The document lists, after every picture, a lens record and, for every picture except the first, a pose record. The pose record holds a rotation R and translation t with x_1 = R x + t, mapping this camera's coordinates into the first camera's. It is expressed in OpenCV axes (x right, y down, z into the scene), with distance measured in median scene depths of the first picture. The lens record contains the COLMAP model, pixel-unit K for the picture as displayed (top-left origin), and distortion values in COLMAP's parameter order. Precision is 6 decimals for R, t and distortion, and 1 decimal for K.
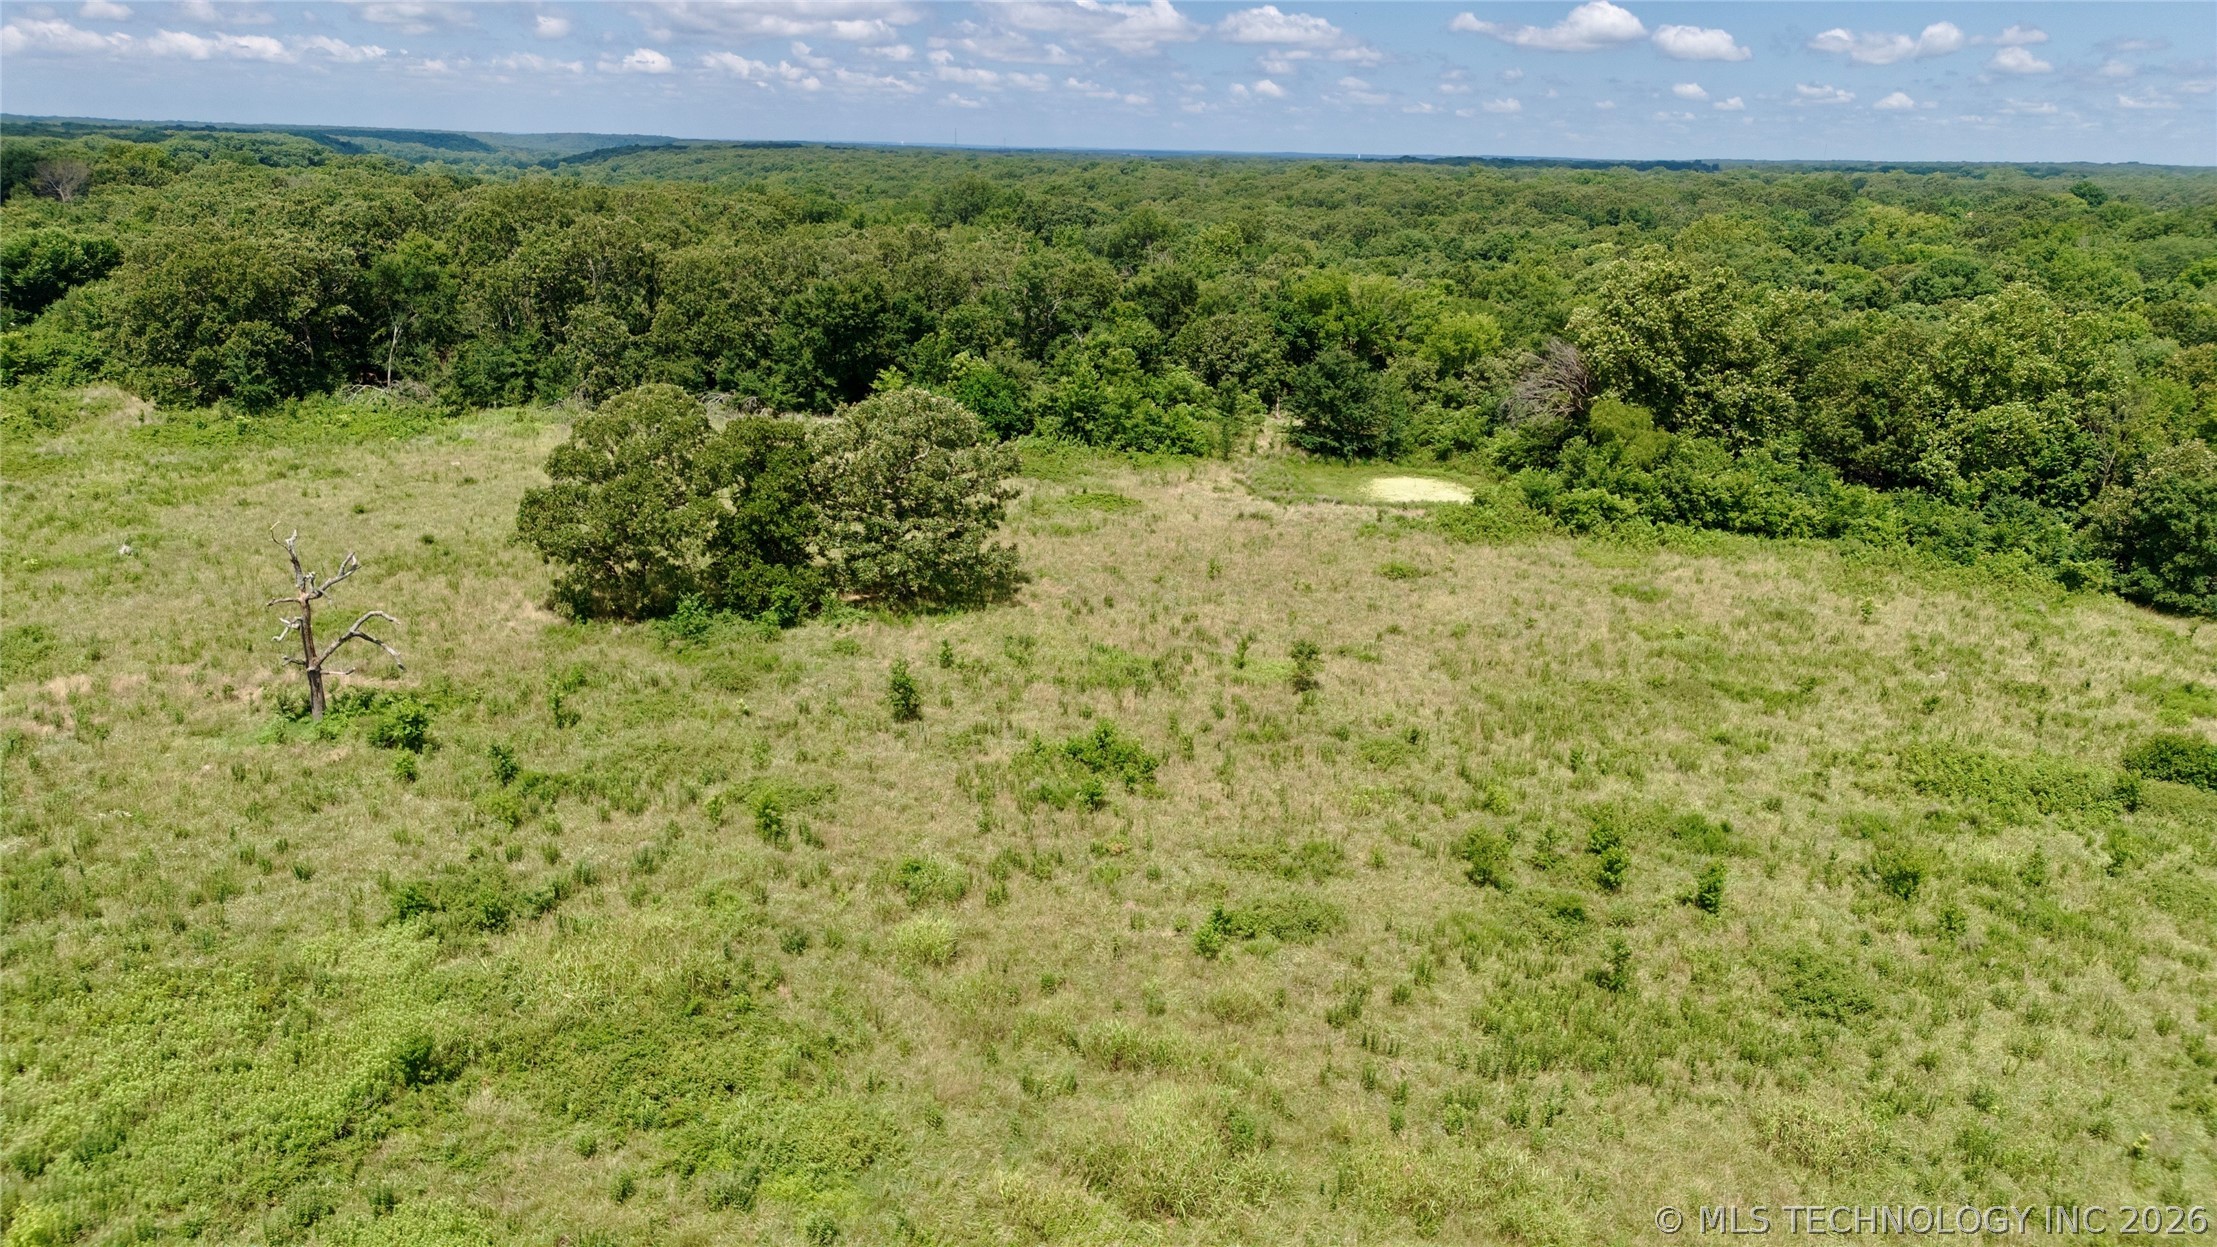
lens RADIAL K [[1580.0, 0, 1095.7], [0, 1580.0, 624.0], [0, 0, 1]] dist [0.064484, -0.059207]
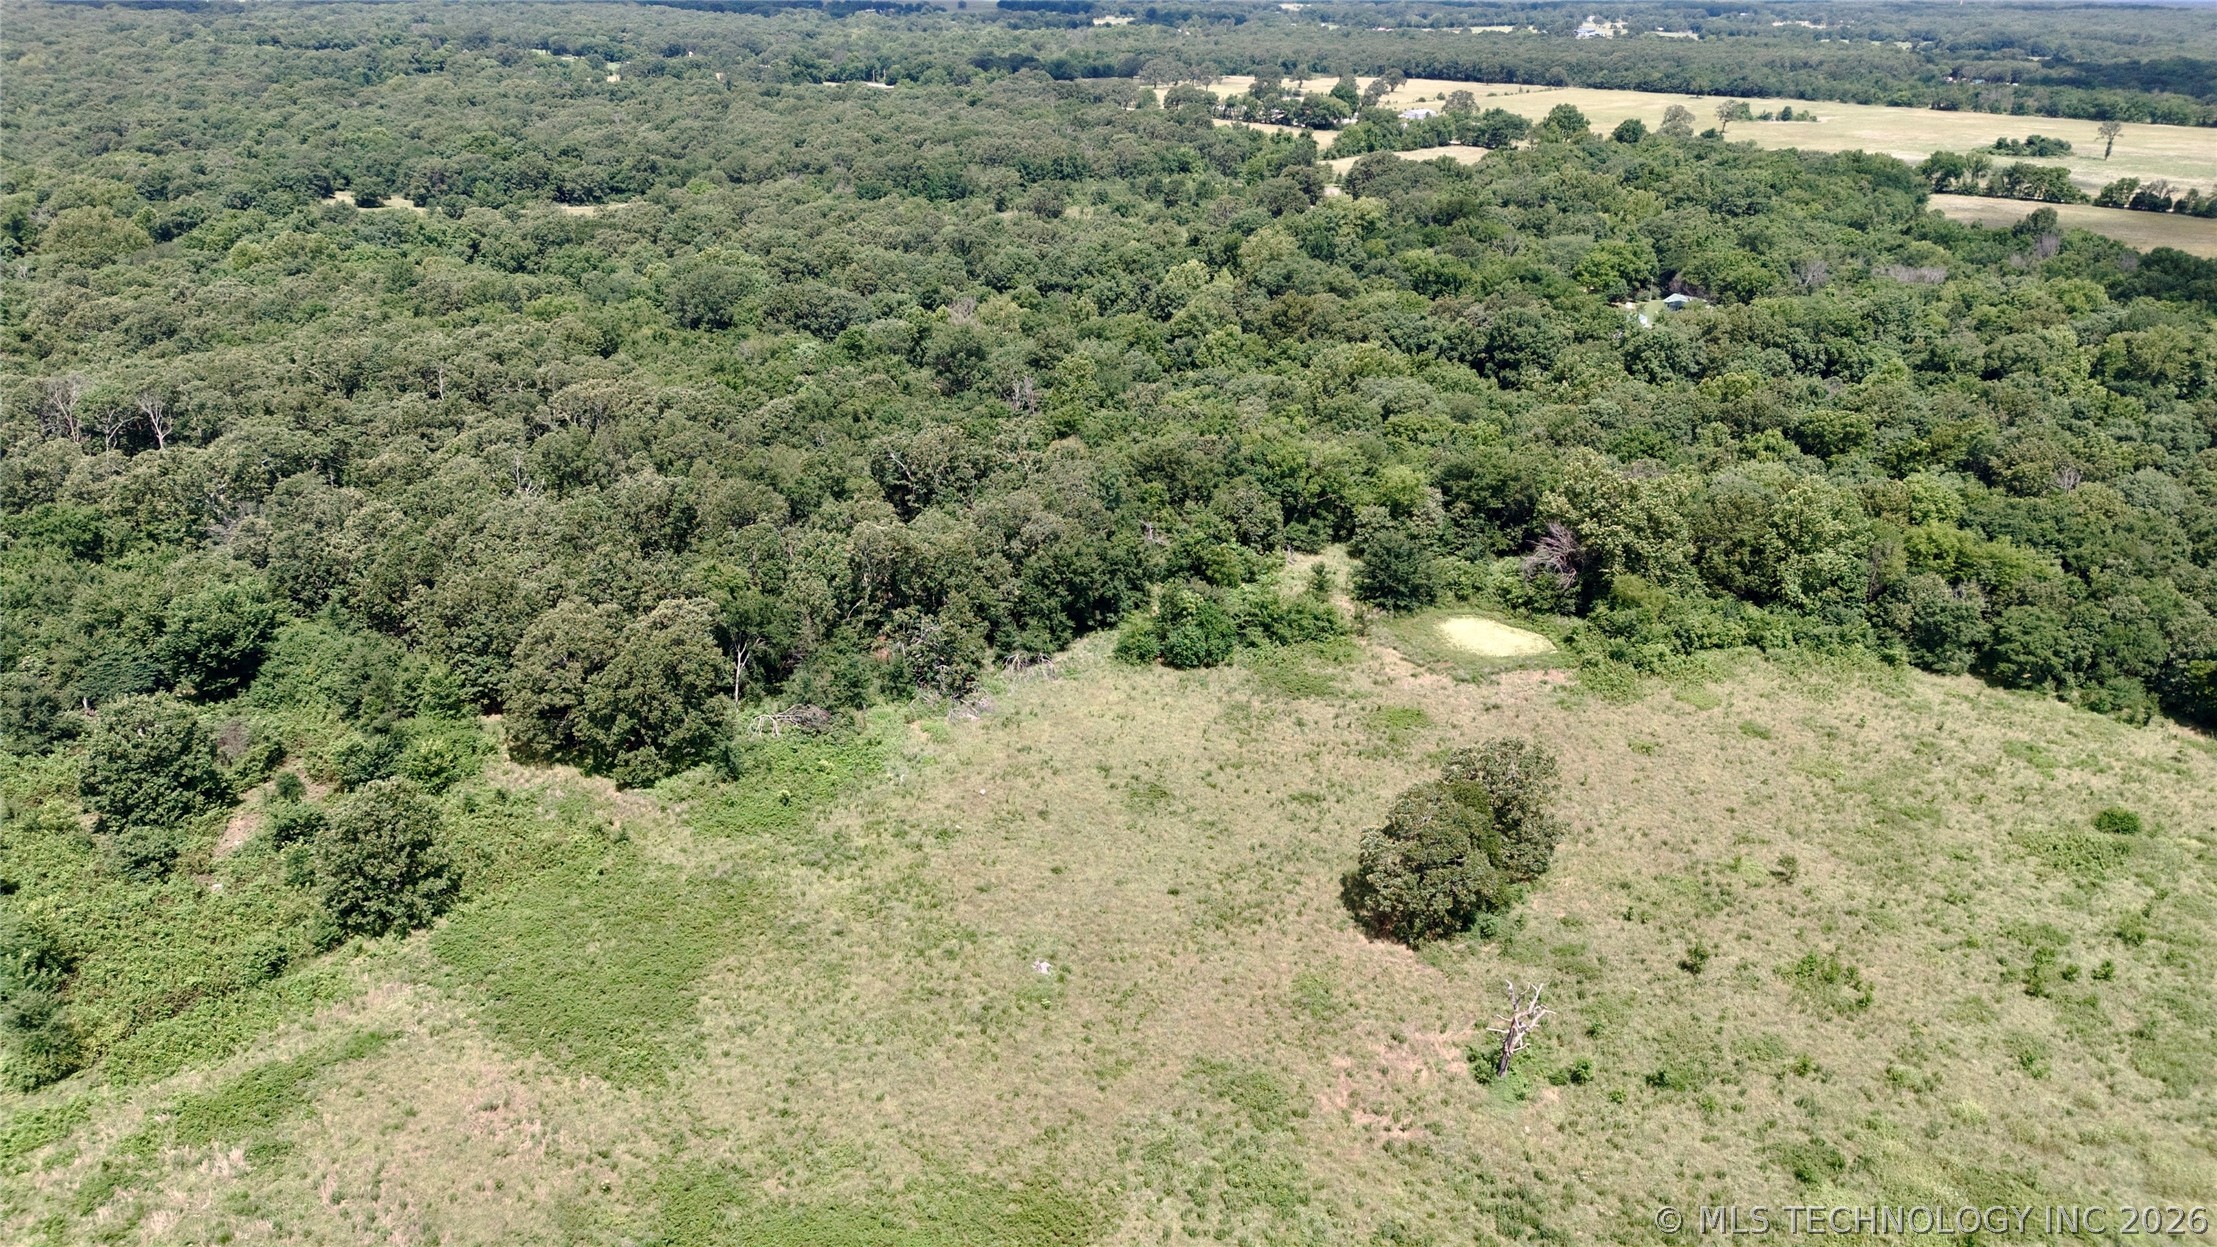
lens RADIAL K [[1581.4, 0, 1108.5], [0, 1581.4, 623.5], [0, 0, 1]] dist [0.068118, -0.068322]
pose [[0.876893, -0.190967, 0.441125, -0.856484], [0.138190, 0.979109, 0.149165, -0.414130], [-0.460395, -0.069843, 0.884963, -0.164772]]
